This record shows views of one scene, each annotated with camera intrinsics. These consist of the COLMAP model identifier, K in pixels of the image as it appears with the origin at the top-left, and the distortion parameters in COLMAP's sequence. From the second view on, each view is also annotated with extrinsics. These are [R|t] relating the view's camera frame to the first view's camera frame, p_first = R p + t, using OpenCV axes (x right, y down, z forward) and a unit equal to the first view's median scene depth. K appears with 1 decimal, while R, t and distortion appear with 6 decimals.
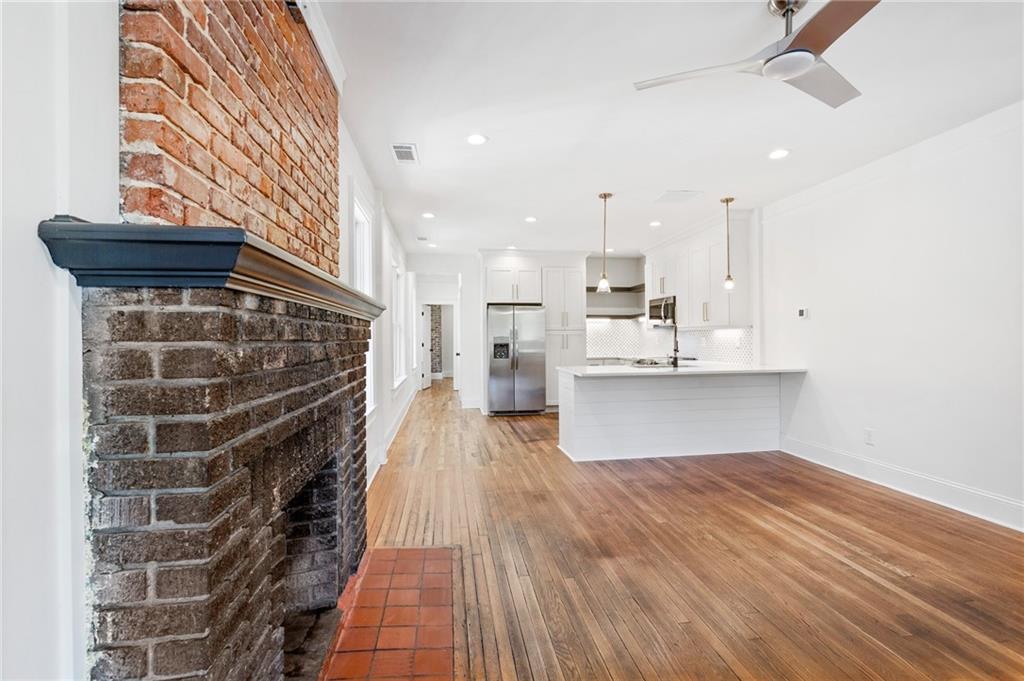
lens RADIAL K [[475.4, 0, 508.7], [0, 475.4, 339.3], [0, 0, 1]] dist [0.000998, 0.000954]
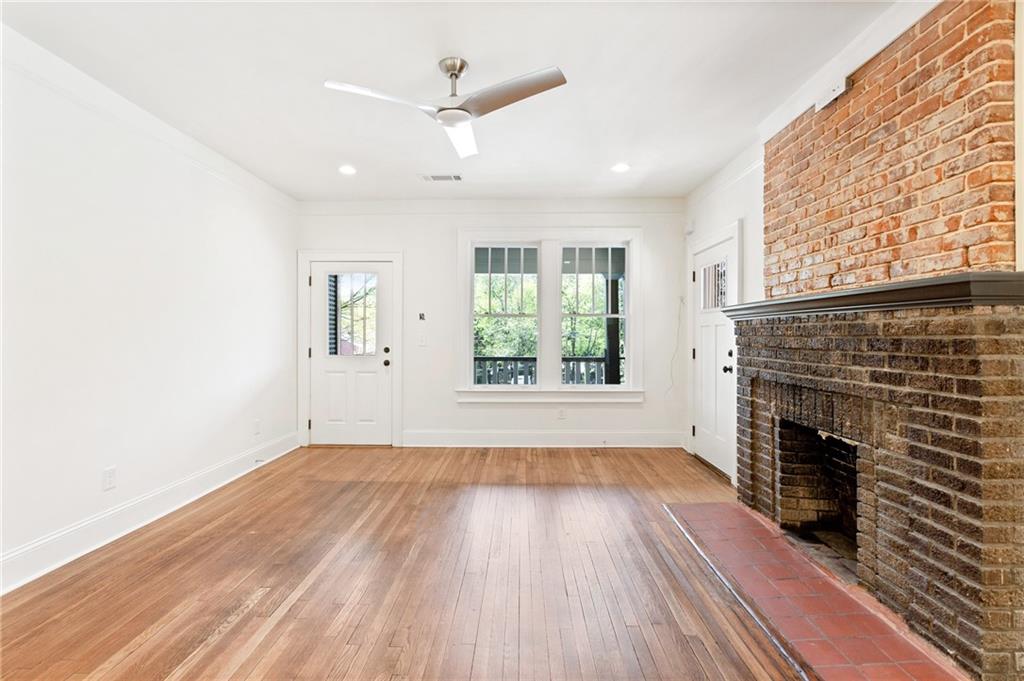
lens RADIAL K [[475.4, 0, 513.1], [0, 475.4, 338.3], [0, 0, 1]] dist [0.000998, 0.000954]
pose [[-0.990643, 0.007446, 0.136272, 0.125784], [0.007720, 0.999969, 0.001482, -0.000557], [-0.136257, 0.002520, -0.990670, 1.100730]]
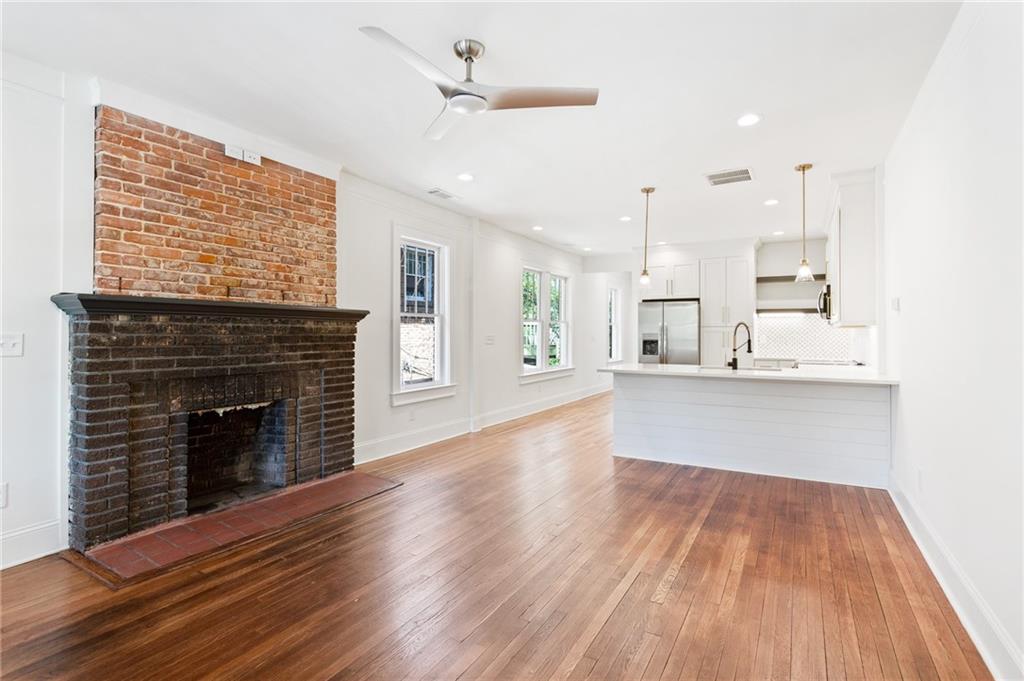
lens RADIAL K [[475.4, 0, 520.7], [0, 475.4, 333.4], [0, 0, 1]] dist [0.000998, 0.000954]
pose [[0.790352, 0.007883, -0.612603, 0.694661], [-0.009877, 0.999951, 0.000125, -0.004637], [0.612574, 0.005952, 0.790391, 0.076898]]
